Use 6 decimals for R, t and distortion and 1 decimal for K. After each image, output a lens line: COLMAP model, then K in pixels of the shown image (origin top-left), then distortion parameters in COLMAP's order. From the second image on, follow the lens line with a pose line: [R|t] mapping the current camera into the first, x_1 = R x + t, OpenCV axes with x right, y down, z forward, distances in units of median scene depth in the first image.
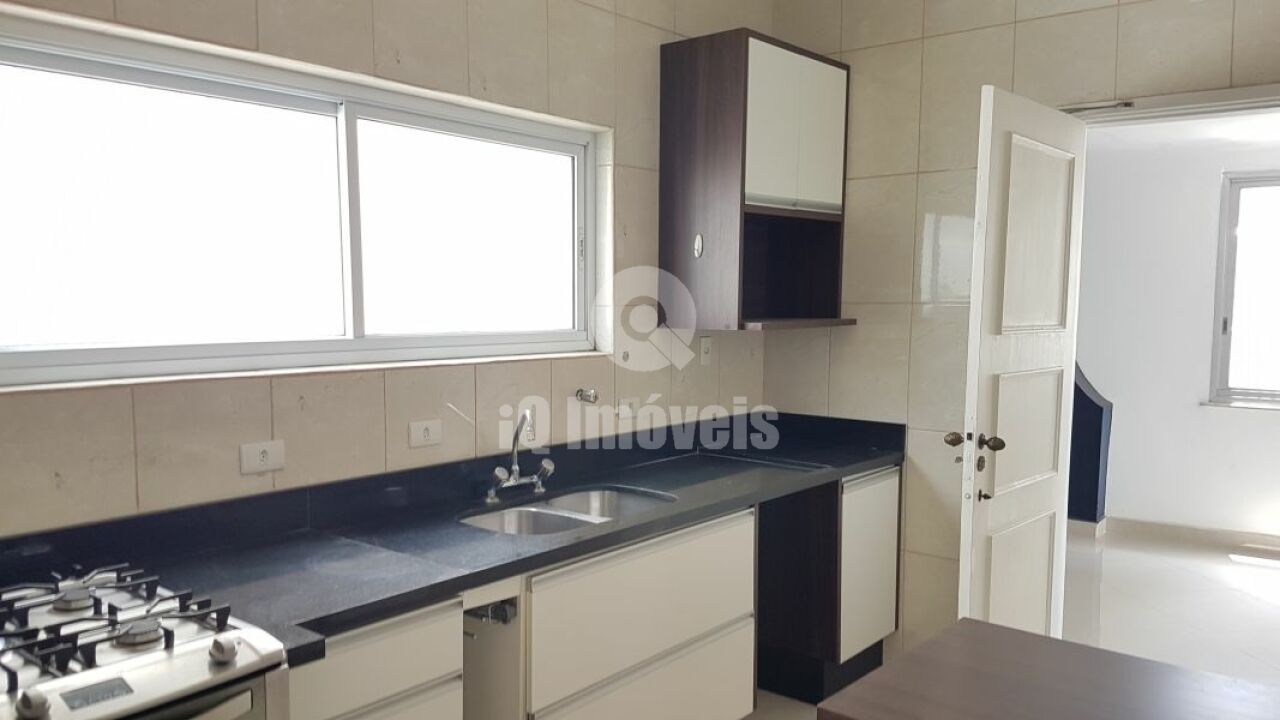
lens RADIAL K [[997.4, 0, 613.5], [0, 997.4, 401.6], [0, 0, 1]] dist [0.302178, -0.541469]
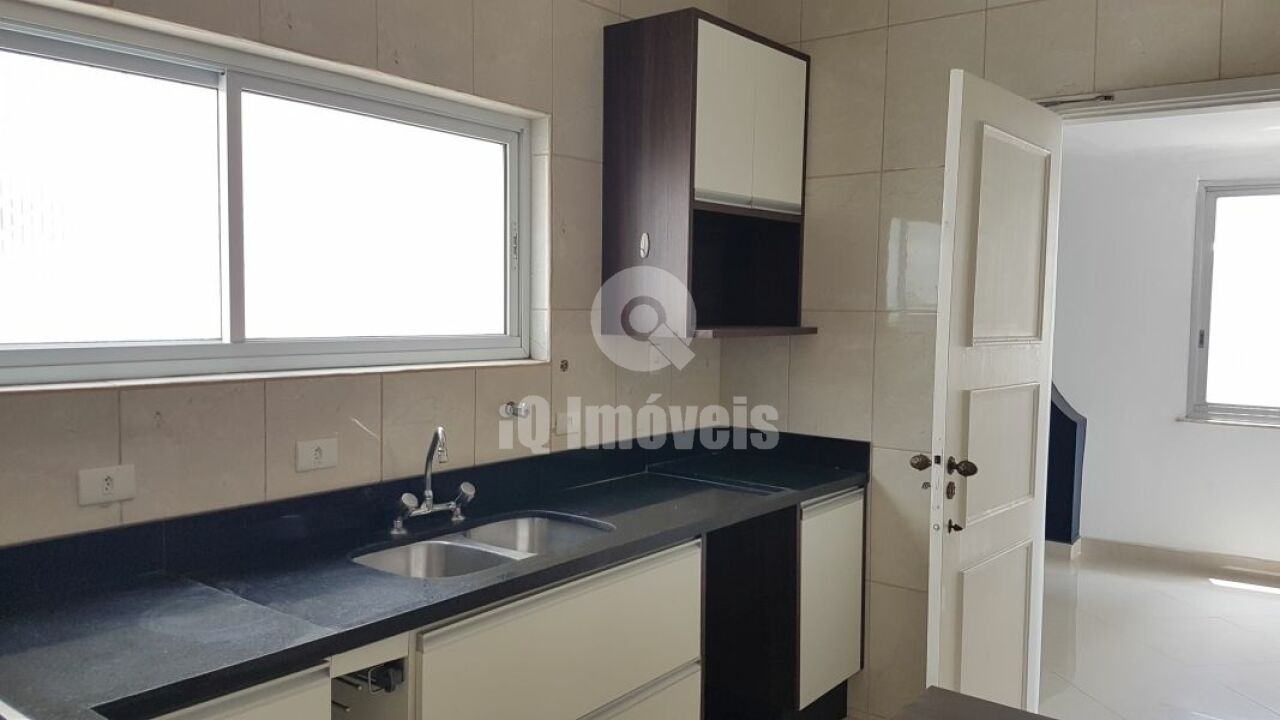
lens RADIAL K [[973.1, 0, 636.6], [0, 973.1, 375.3], [0, 0, 1]] dist [0.328417, -0.590814]
pose [[0.999218, 0.007102, 0.038886, 0.048870], [-0.005845, 0.999460, -0.032340, -0.009557], [-0.039095, 0.032087, 0.998720, 0.134539]]
